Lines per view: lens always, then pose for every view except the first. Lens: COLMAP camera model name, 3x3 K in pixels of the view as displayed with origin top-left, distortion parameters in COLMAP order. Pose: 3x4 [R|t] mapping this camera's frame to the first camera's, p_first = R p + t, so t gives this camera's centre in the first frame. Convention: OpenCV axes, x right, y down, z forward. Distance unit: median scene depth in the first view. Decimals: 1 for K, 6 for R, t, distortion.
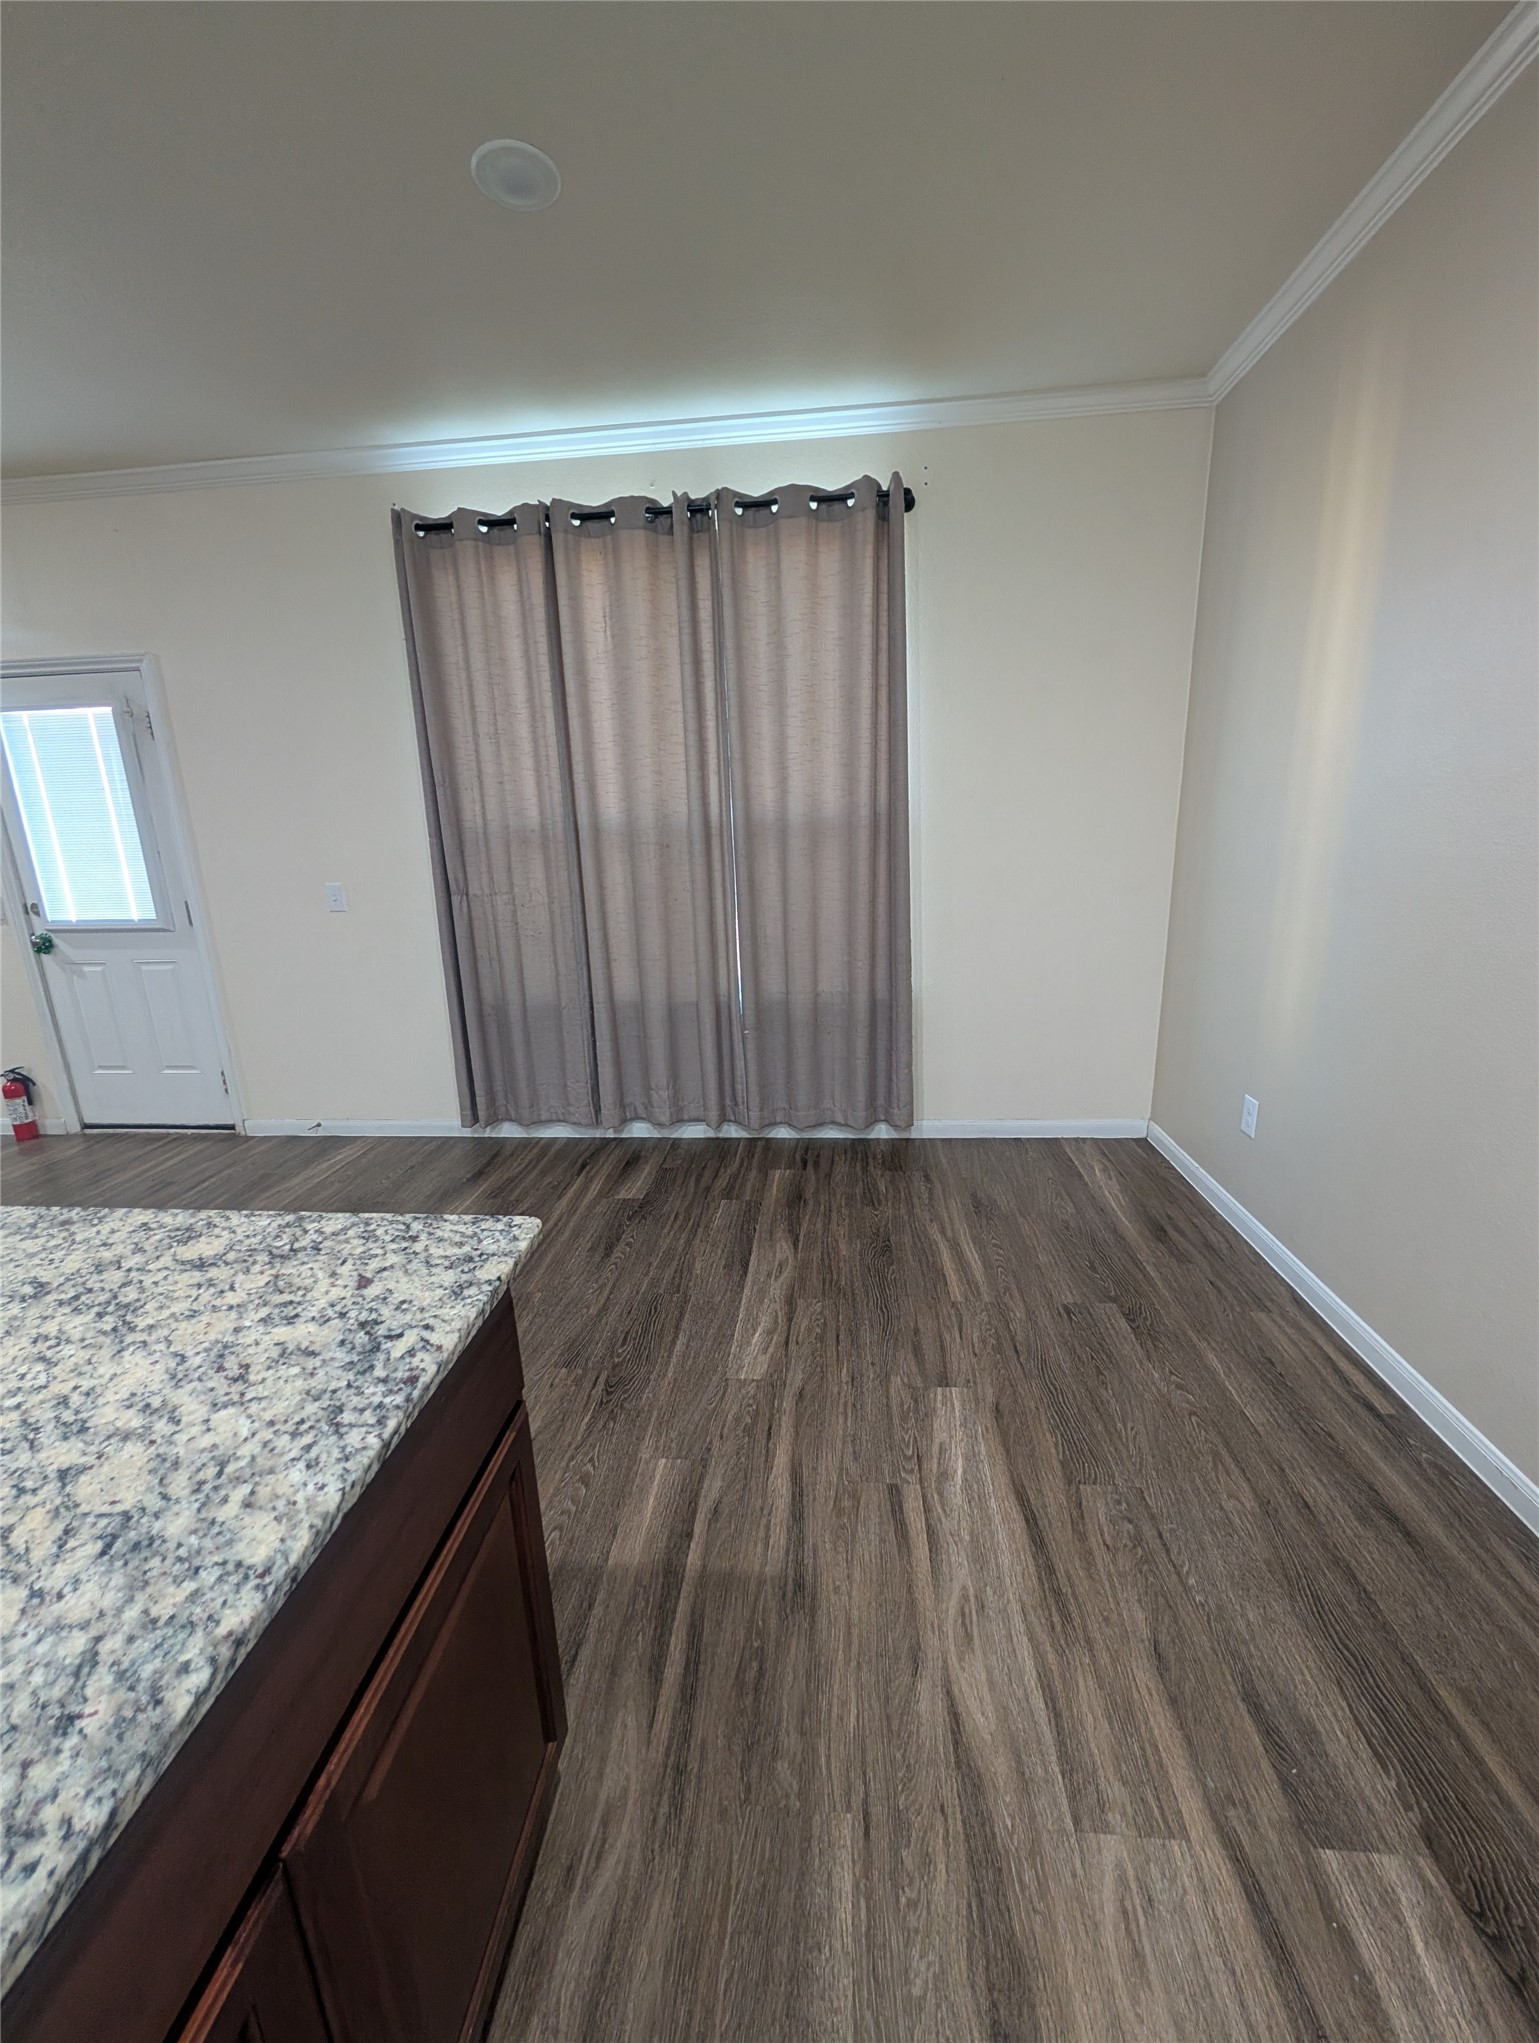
lens RADIAL K [[777.9, 0, 771.9], [0, 777.9, 1022.7], [0, 0, 1]] dist [-0.004133, 0.000244]
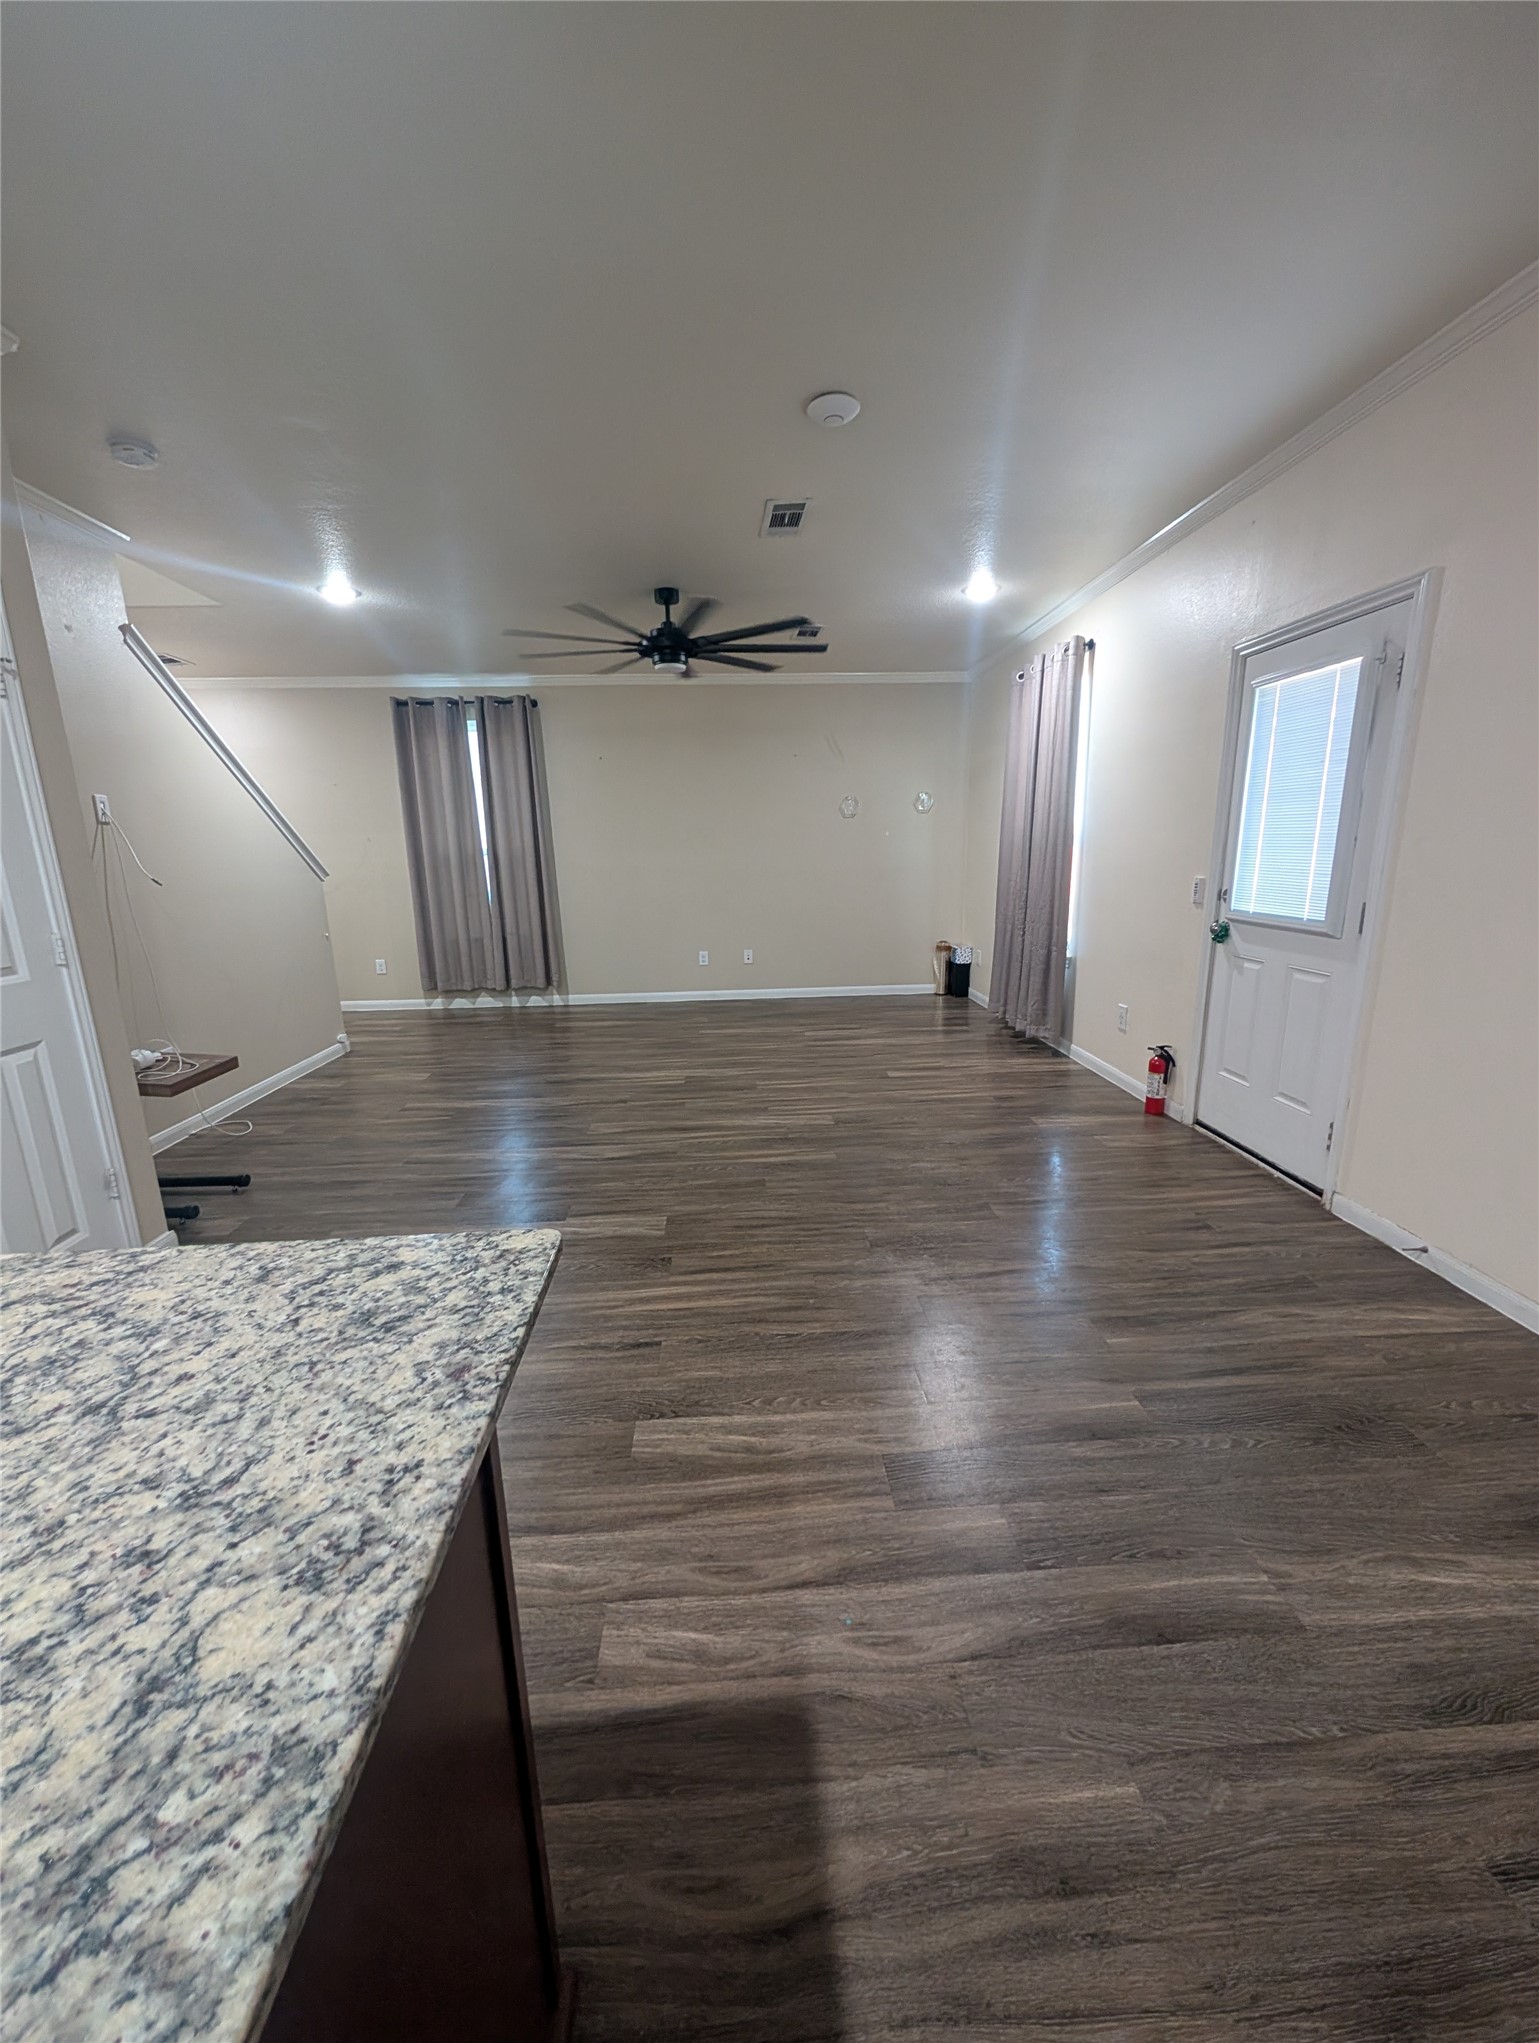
lens RADIAL K [[777.9, 0, 772.7], [0, 777.9, 1021.5], [0, 0, 1]] dist [-0.004133, 0.000244]
pose [[0.151617, 0.242793, -0.958156, -0.077548], [-0.226493, 0.952105, 0.205420, -0.068570], [0.962140, 0.185870, 0.199346, 0.298430]]
